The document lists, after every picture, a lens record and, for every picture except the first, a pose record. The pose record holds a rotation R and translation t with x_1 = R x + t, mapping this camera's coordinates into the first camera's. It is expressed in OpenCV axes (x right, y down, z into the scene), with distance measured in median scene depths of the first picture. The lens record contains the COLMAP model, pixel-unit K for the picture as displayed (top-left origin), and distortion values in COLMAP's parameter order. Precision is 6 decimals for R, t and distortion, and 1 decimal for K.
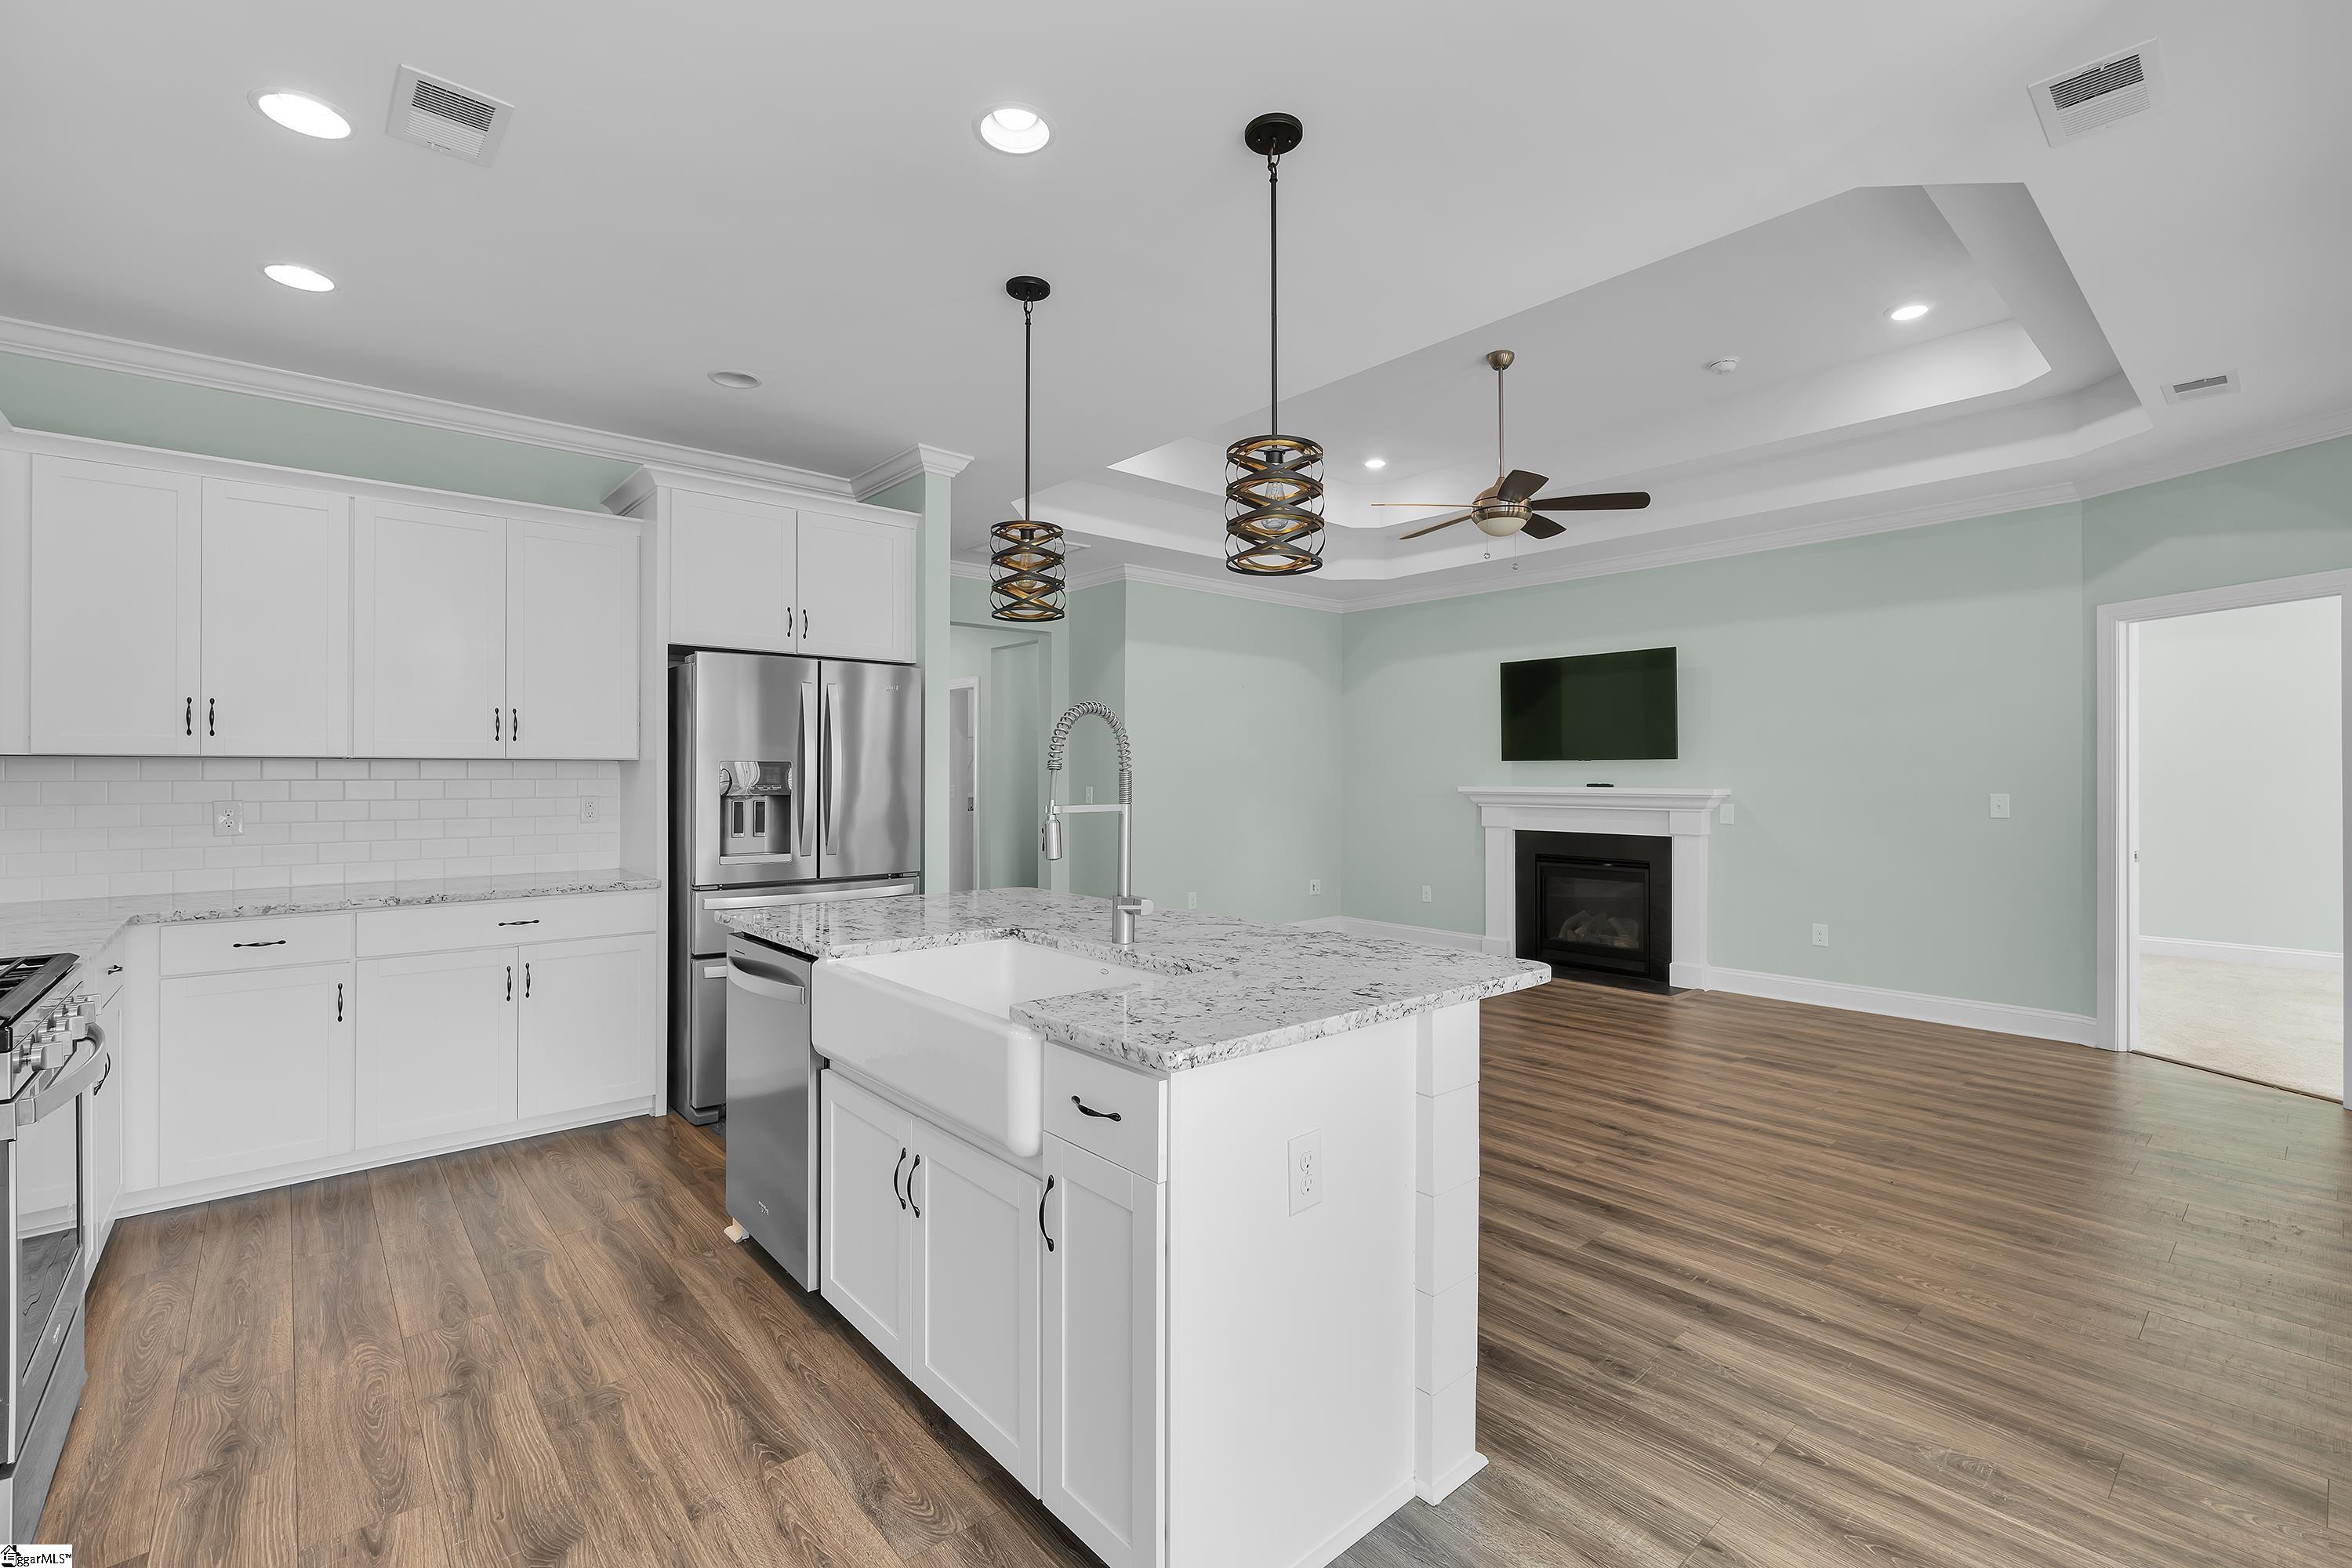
lens RADIAL K [[1018.7, 0, 1176.0], [0, 1018.7, 784.0], [0, 0, 1]] dist [0.000136, -0.000017]
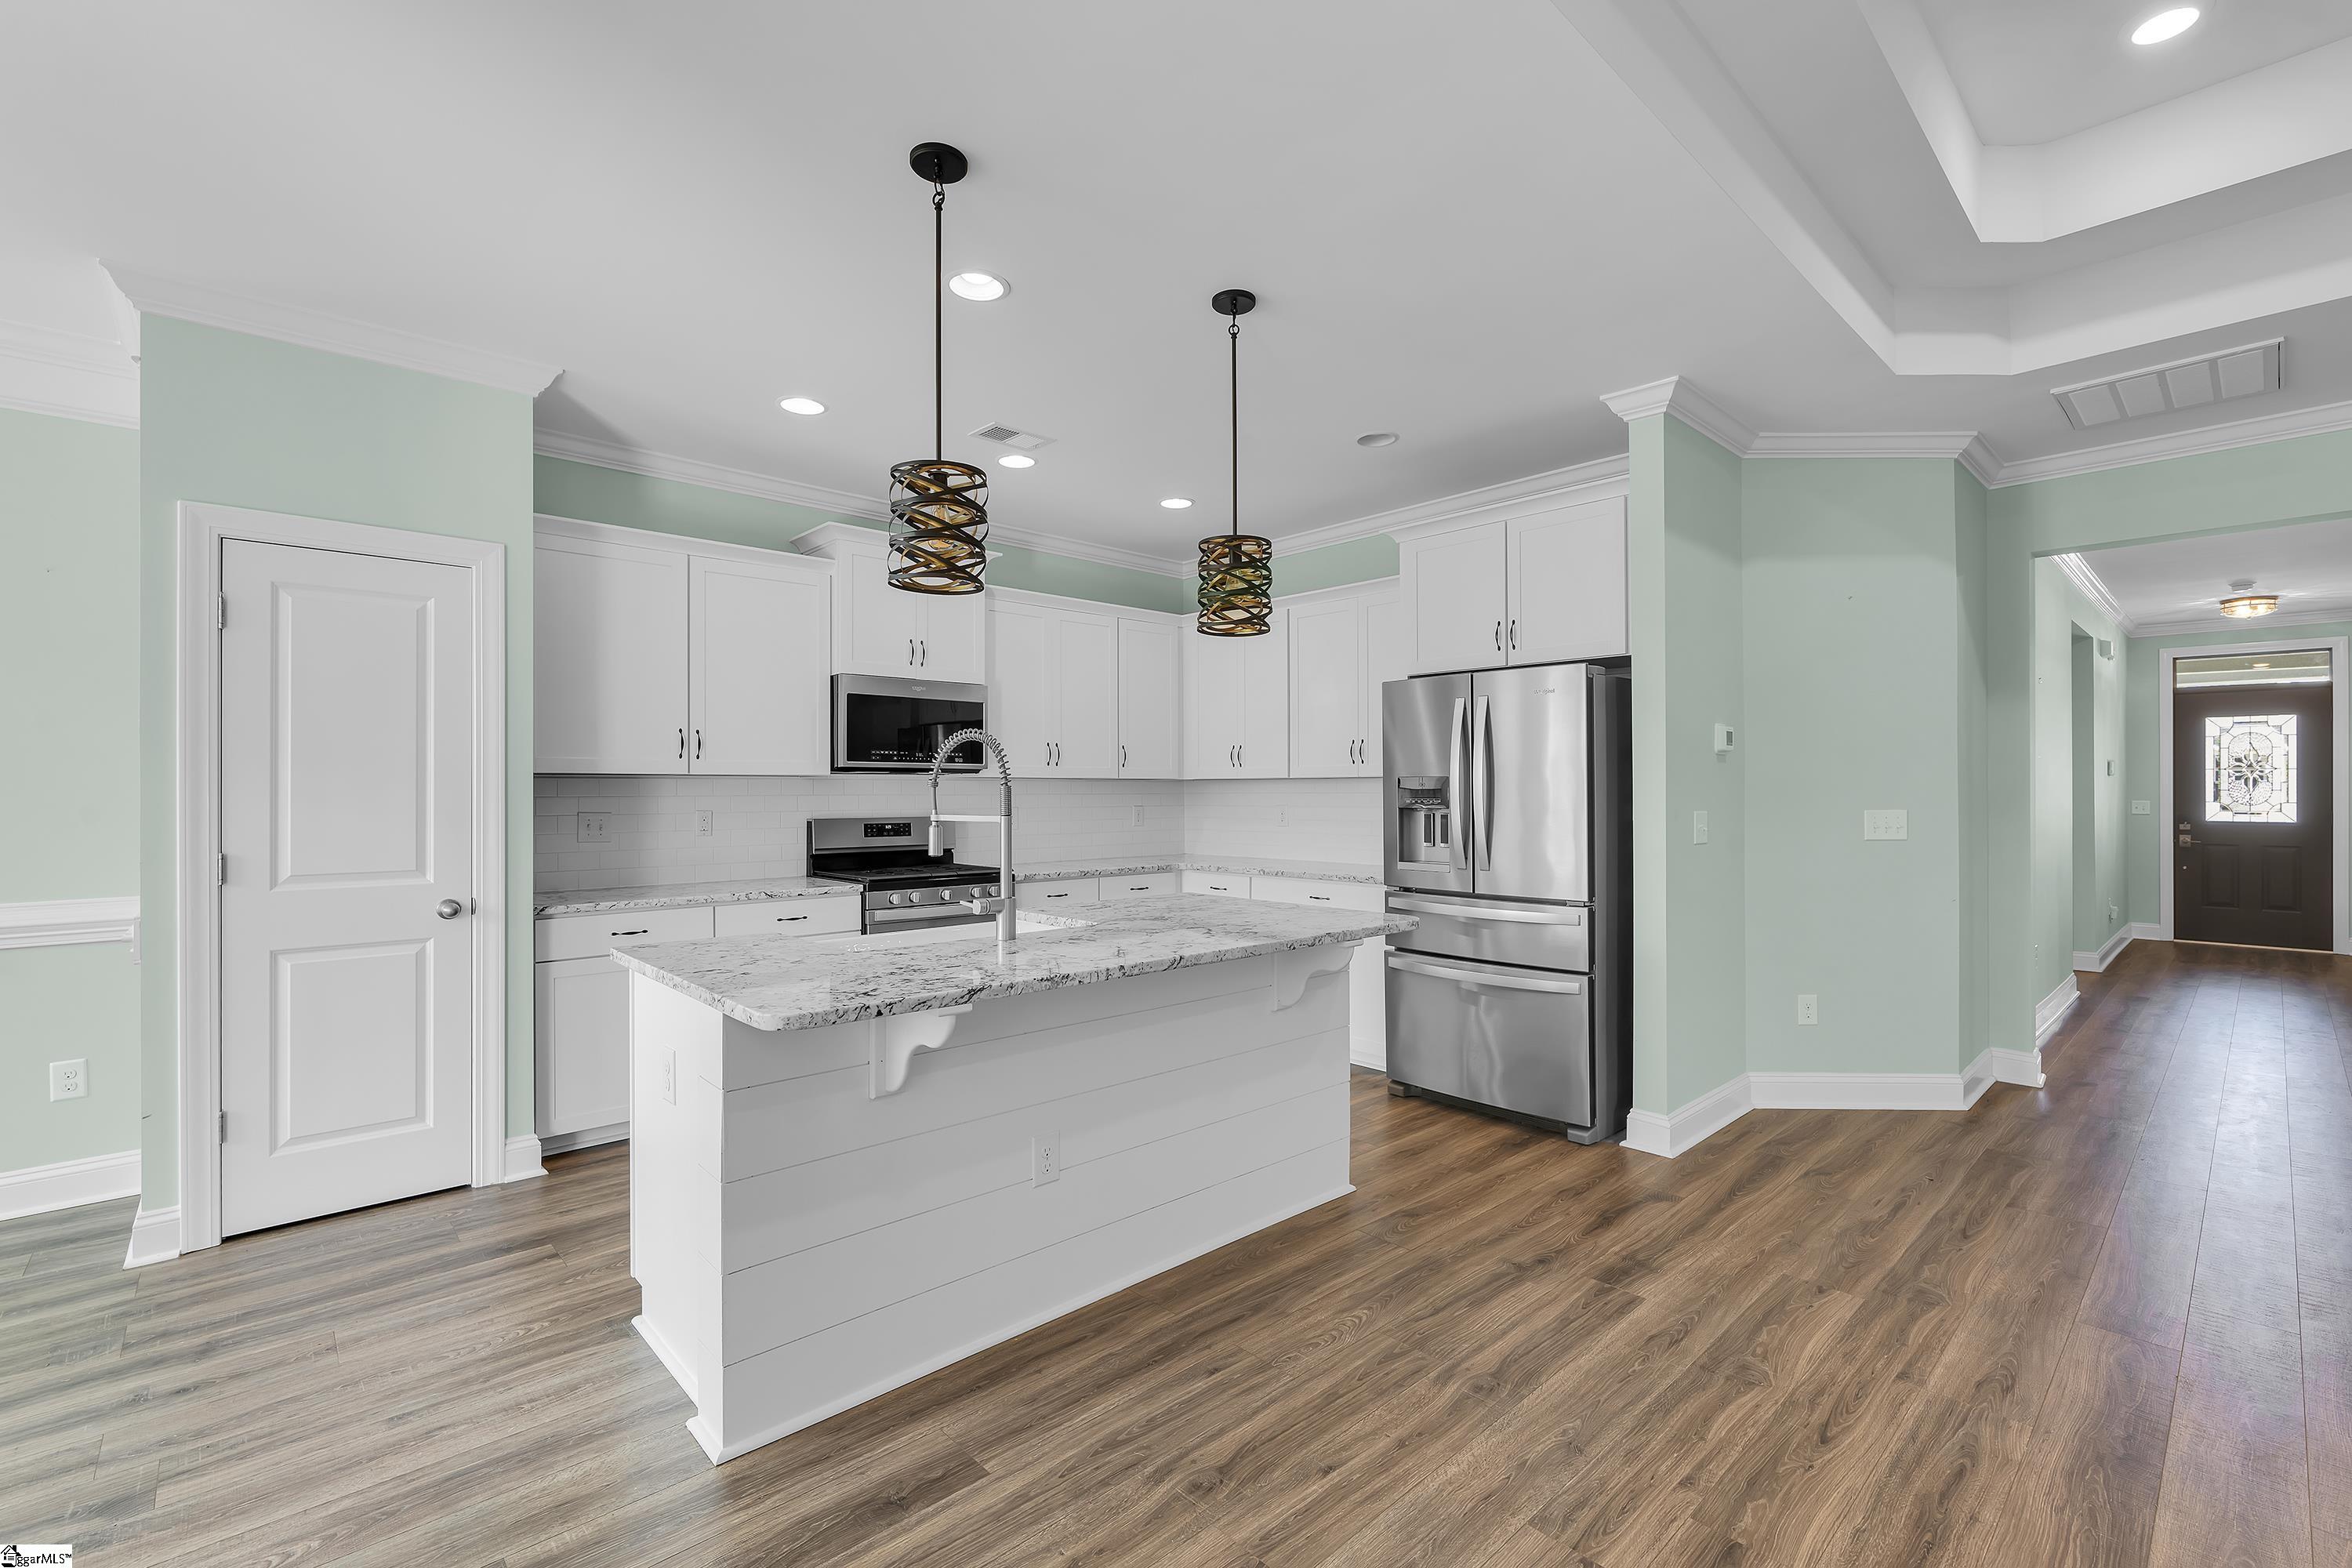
lens RADIAL K [[1006.8, 0, 1182.9], [0, 1006.8, 839.6], [0, 0, 1]] dist [0.000059, -0.000062]
pose [[0.025244, 0.050532, -0.998403, 0.616378], [-0.004437, 0.998717, 0.050436, -0.006923], [0.999671, 0.003157, 0.025436, 0.662770]]
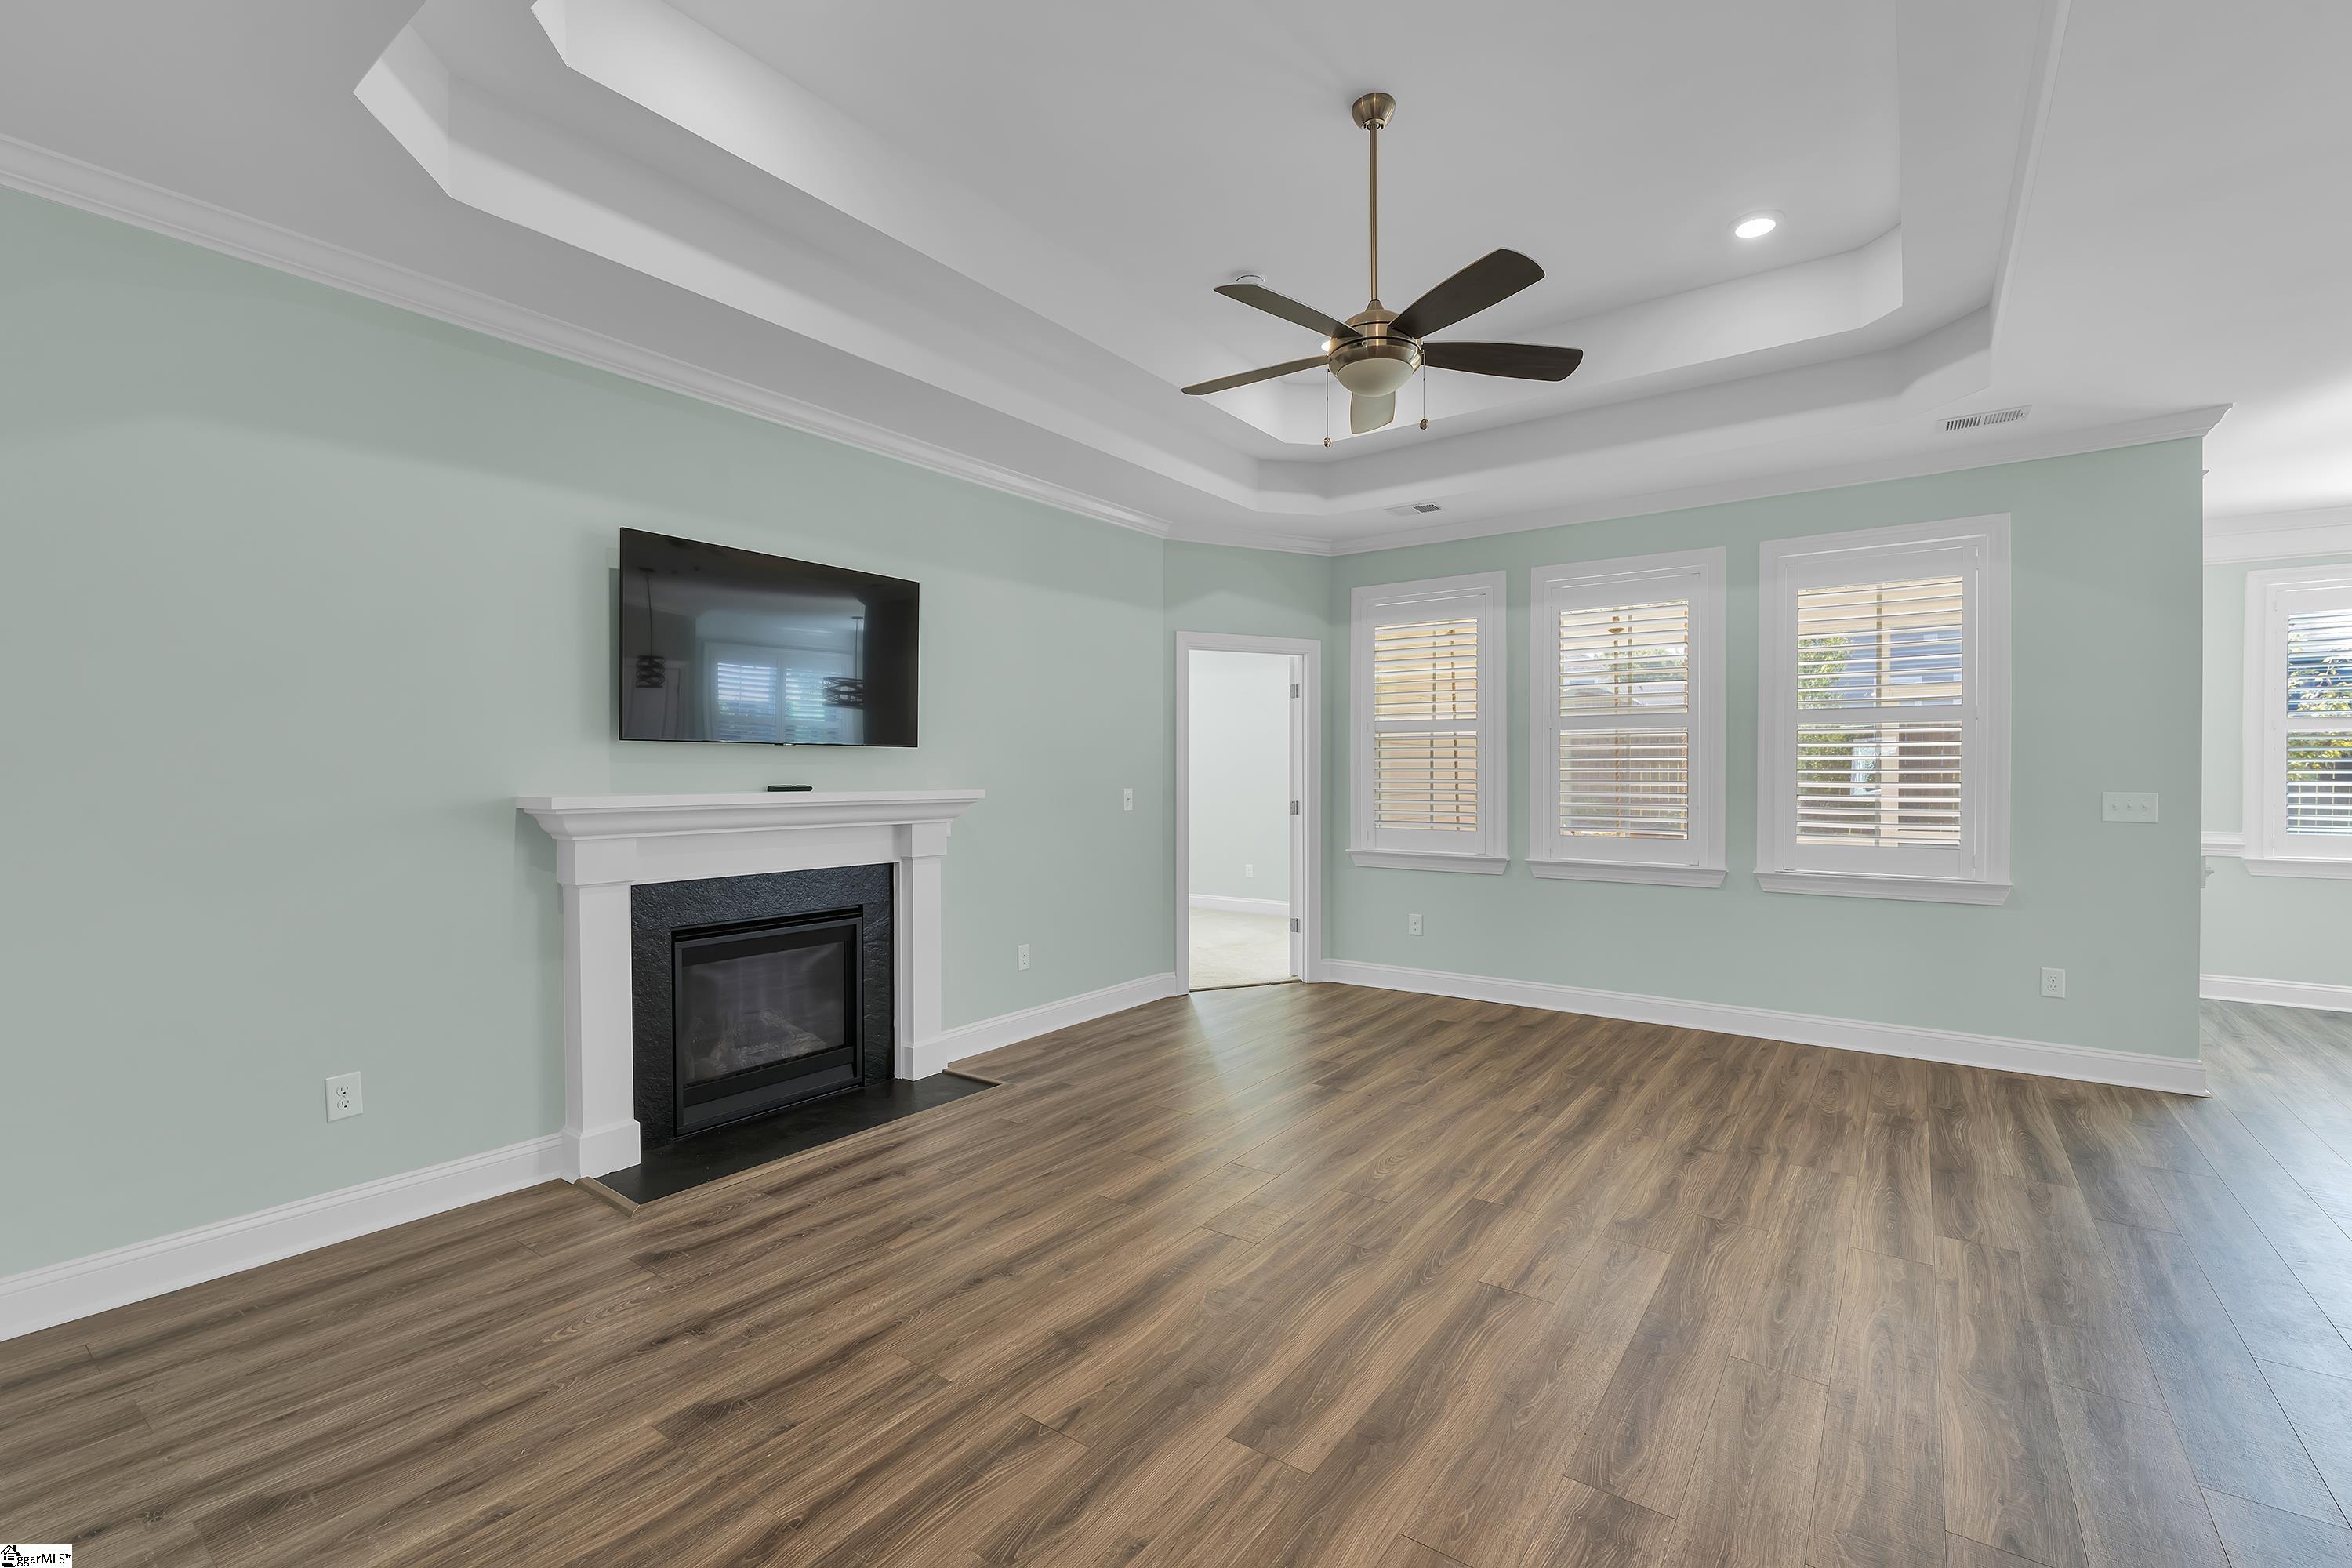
lens RADIAL K [[1028.4, 0, 1194.2], [0, 1028.4, 763.3], [0, 0, 1]] dist [0.014918, -0.000296]
pose [[-0.238117, 0.008604, 0.971198, -0.342706], [0.007456, 0.999947, -0.007030, -0.010651], [-0.971208, 0.005568, -0.238169, 1.517131]]
